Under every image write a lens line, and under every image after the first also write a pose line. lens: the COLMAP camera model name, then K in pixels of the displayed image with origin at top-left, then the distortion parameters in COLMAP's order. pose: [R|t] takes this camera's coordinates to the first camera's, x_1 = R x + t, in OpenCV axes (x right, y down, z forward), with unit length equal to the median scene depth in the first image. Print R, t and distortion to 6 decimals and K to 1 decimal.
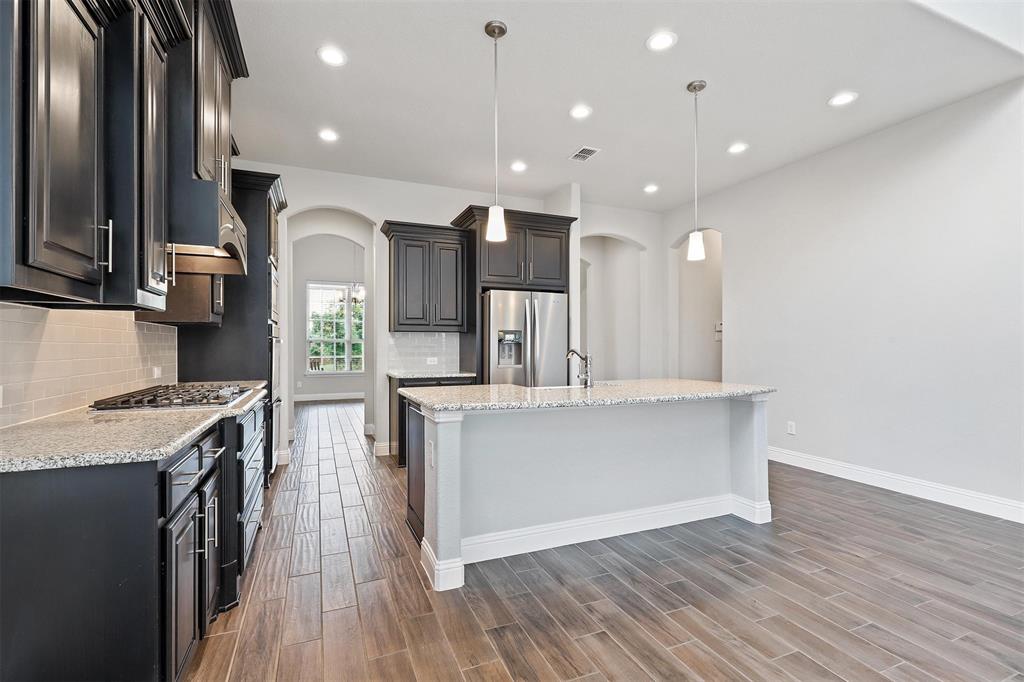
lens RADIAL K [[466.1, 0, 508.7], [0, 466.1, 346.1], [0, 0, 1]] dist [-0.003211, 0.001003]
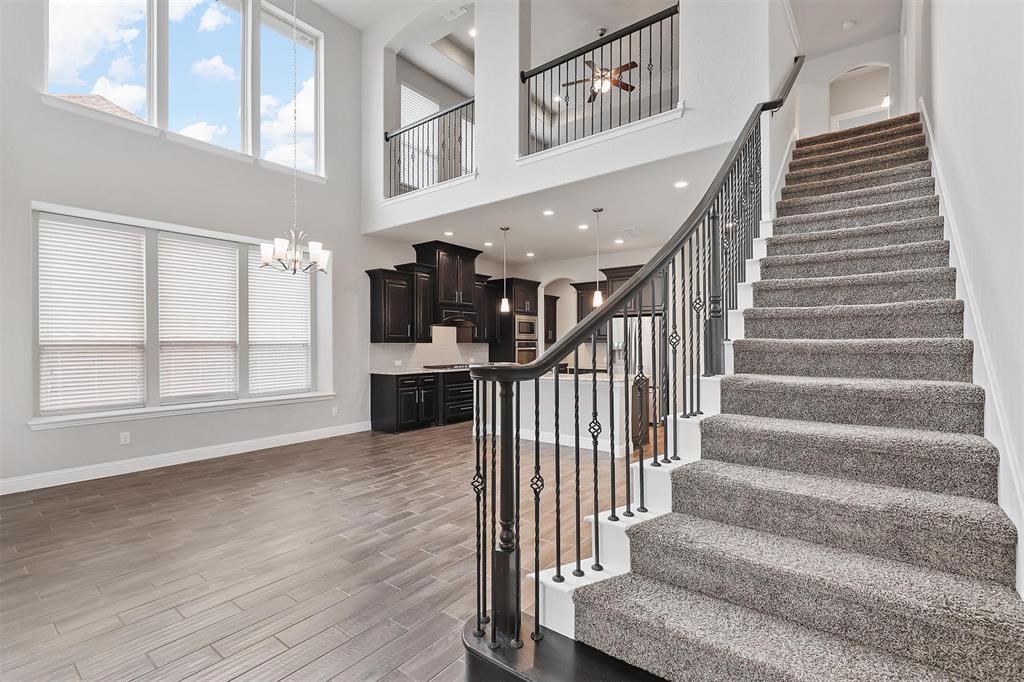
lens RADIAL K [[466.1, 0, 513.2], [0, 466.1, 343.3], [0, 0, 1]] dist [-0.003211, 0.001003]
pose [[0.494536, -0.002151, -0.869155, 1.601493], [0.000596, 0.999998, -0.002136, -0.035912], [0.869157, 0.000538, 0.494536, -0.158688]]
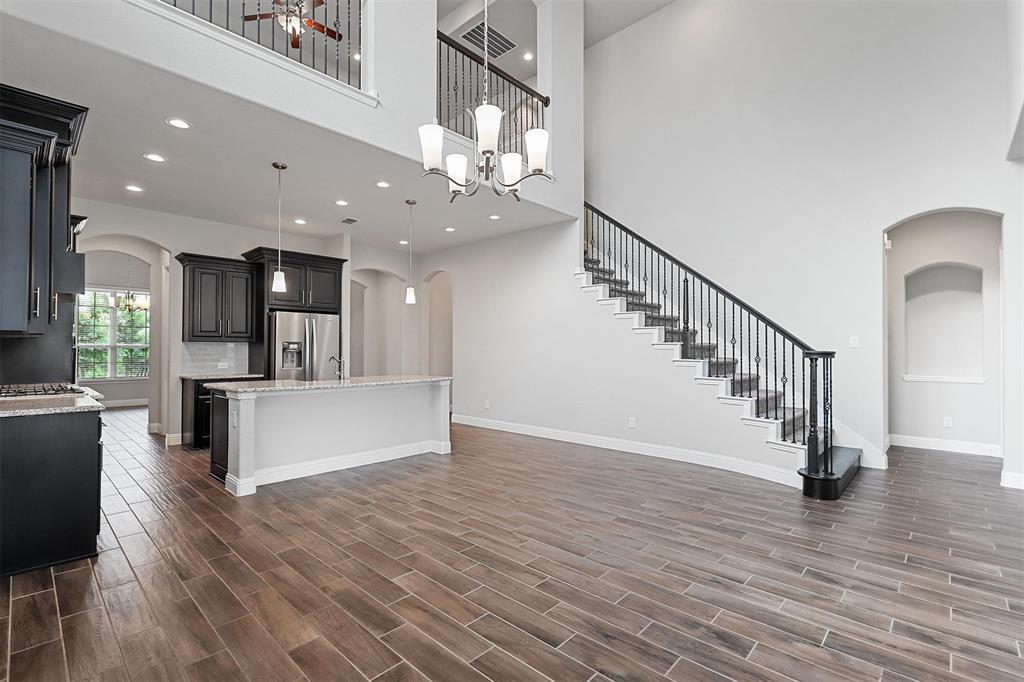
lens RADIAL K [[466.1, 0, 512.2], [0, 466.1, 344.2], [0, 0, 1]] dist [-0.003211, 0.001003]
pose [[0.911755, 0.006097, 0.410689, 0.037340], [-0.000793, 0.999914, -0.013083, -0.012796], [-0.410733, 0.011603, 0.911682, -0.627918]]
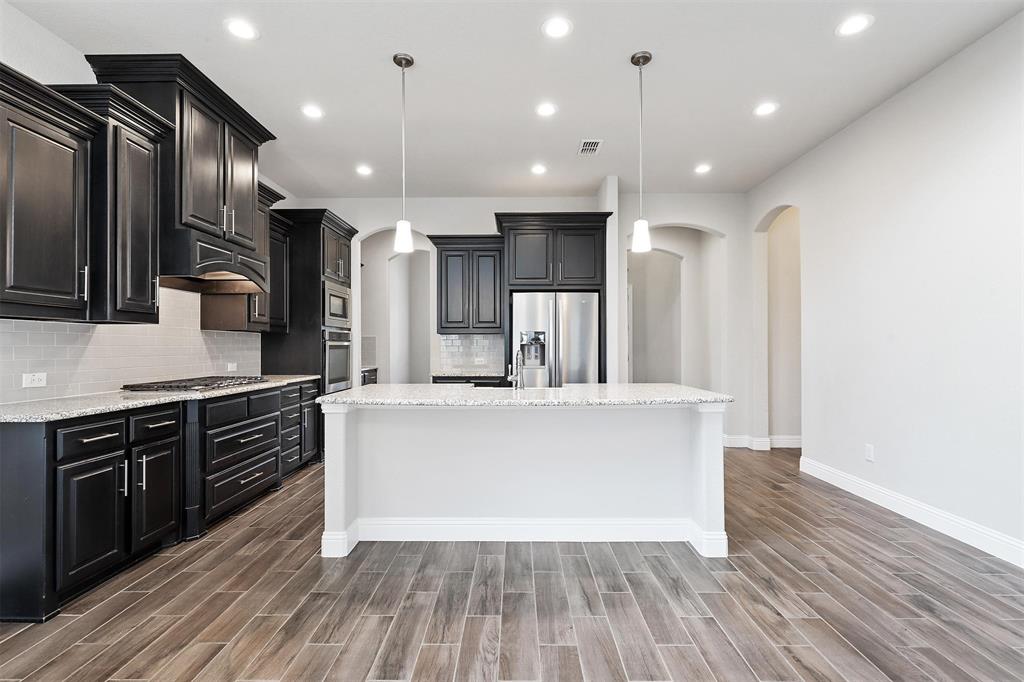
lens RADIAL K [[466.1, 0, 512.1], [0, 466.1, 344.0], [0, 0, 1]] dist [-0.003211, 0.001003]
pose [[0.918161, -0.003697, -0.396191, 0.468747], [0.001751, 0.999985, -0.005274, -0.002076], [0.396204, 0.004149, 0.918153, 0.068022]]
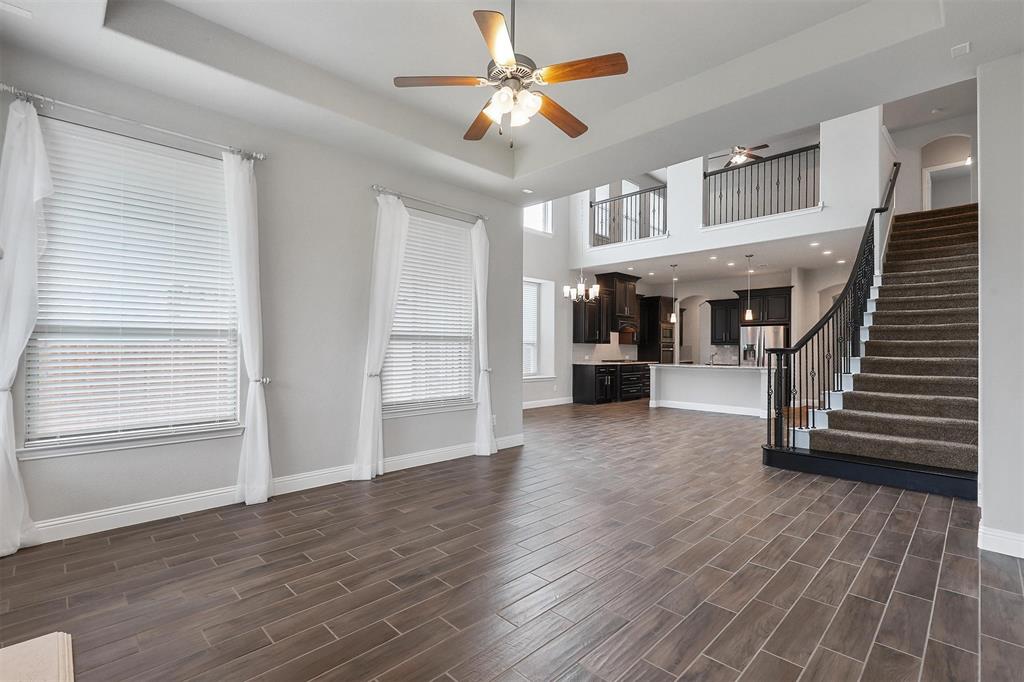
lens RADIAL K [[466.1, 0, 511.6], [0, 466.1, 343.8], [0, 0, 1]] dist [-0.003211, 0.001003]
pose [[0.377292, -0.004926, -0.926081, 2.120721], [-0.010890, 0.999893, -0.009755, -0.005504], [0.926030, 0.013766, 0.377198, -1.153691]]
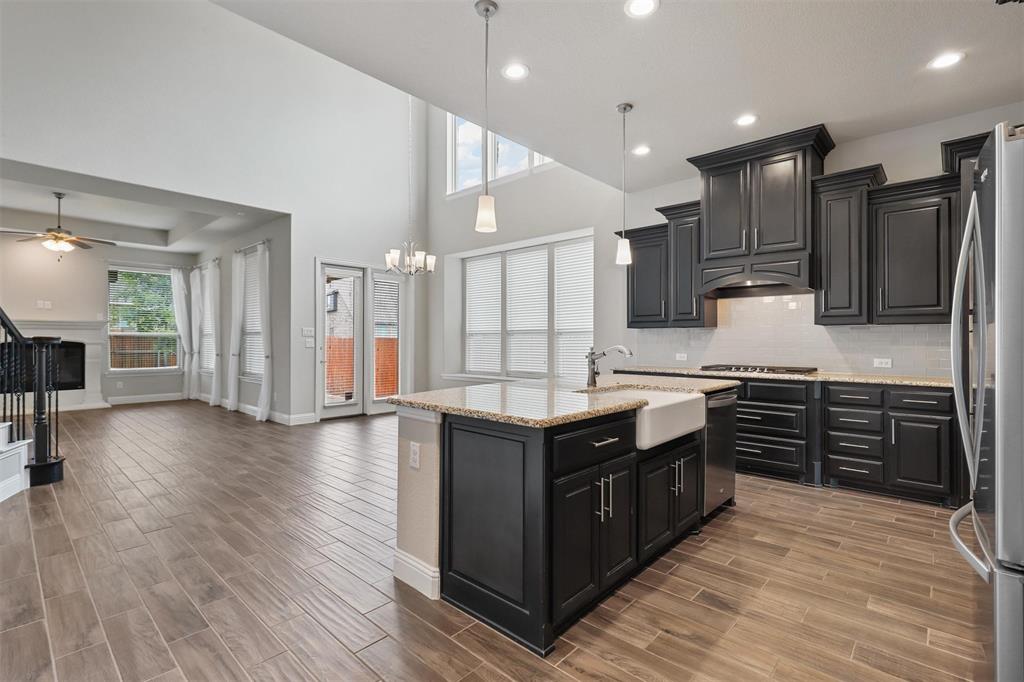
lens RADIAL K [[466.1, 0, 516.2], [0, 466.1, 338.1], [0, 0, 1]] dist [-0.003211, 0.001003]
pose [[-0.902094, -0.003335, -0.431527, 0.618543], [-0.002623, 0.999994, -0.002246, -0.004341], [0.431531, -0.000894, -0.902097, 1.530745]]
